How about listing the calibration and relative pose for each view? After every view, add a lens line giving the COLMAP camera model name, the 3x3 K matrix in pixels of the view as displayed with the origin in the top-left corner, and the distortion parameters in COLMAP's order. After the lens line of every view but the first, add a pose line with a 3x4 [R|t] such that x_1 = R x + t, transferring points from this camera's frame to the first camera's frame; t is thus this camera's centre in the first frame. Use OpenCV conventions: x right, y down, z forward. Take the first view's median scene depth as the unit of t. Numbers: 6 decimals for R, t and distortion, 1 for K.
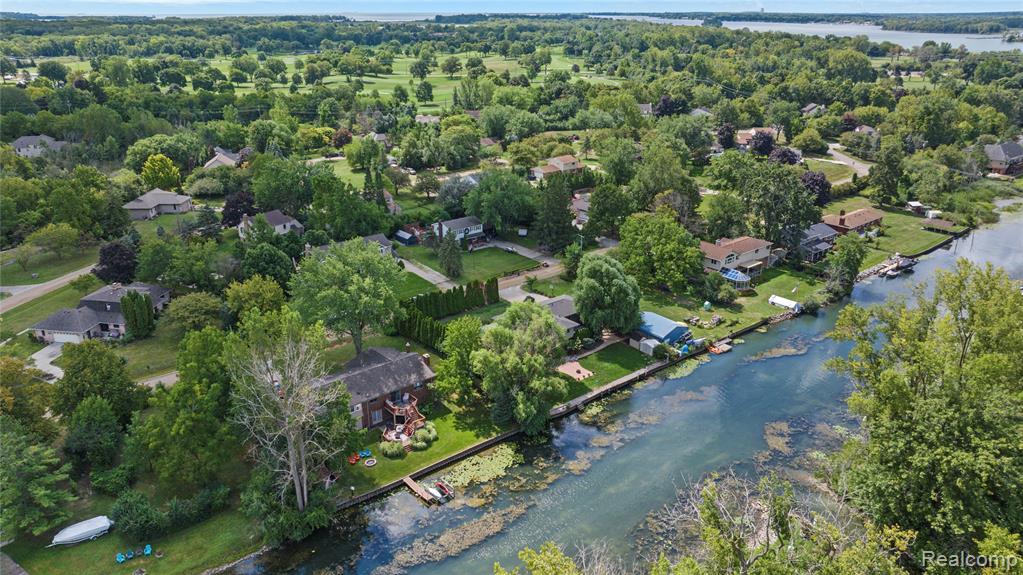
lens RADIAL K [[712.9, 0, 511.5], [0, 712.9, 287.5], [0, 0, 1]] dist [-0.000829, 0.000533]
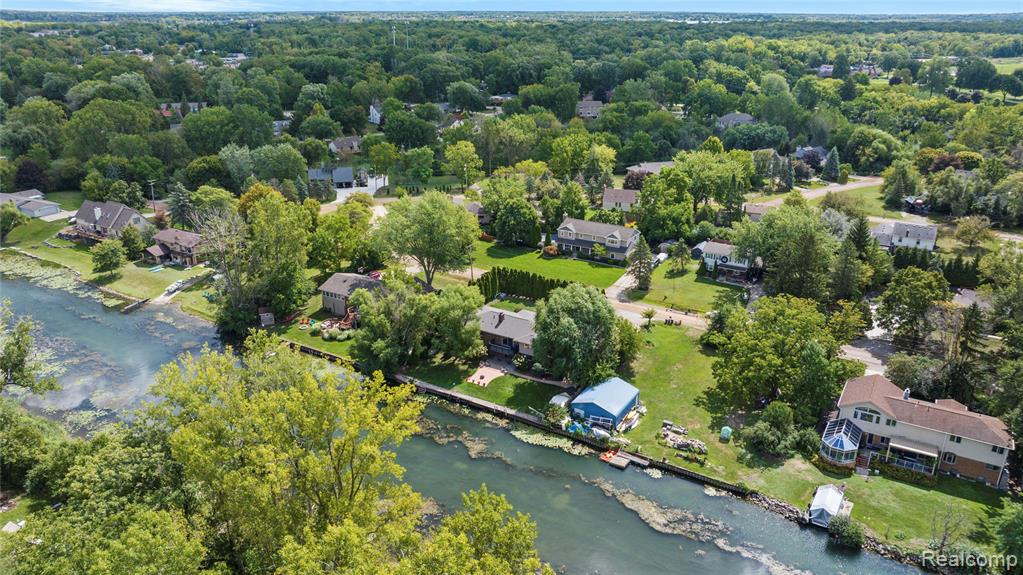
lens RADIAL K [[712.9, 0, 511.5], [0, 712.9, 287.5], [0, 0, 1]] dist [-0.000829, 0.000533]
pose [[0.324445, 0.343658, -0.881269, 0.910881], [-0.325115, 0.915422, 0.237283, -0.238250], [0.888277, 0.209529, 0.408732, 0.581772]]
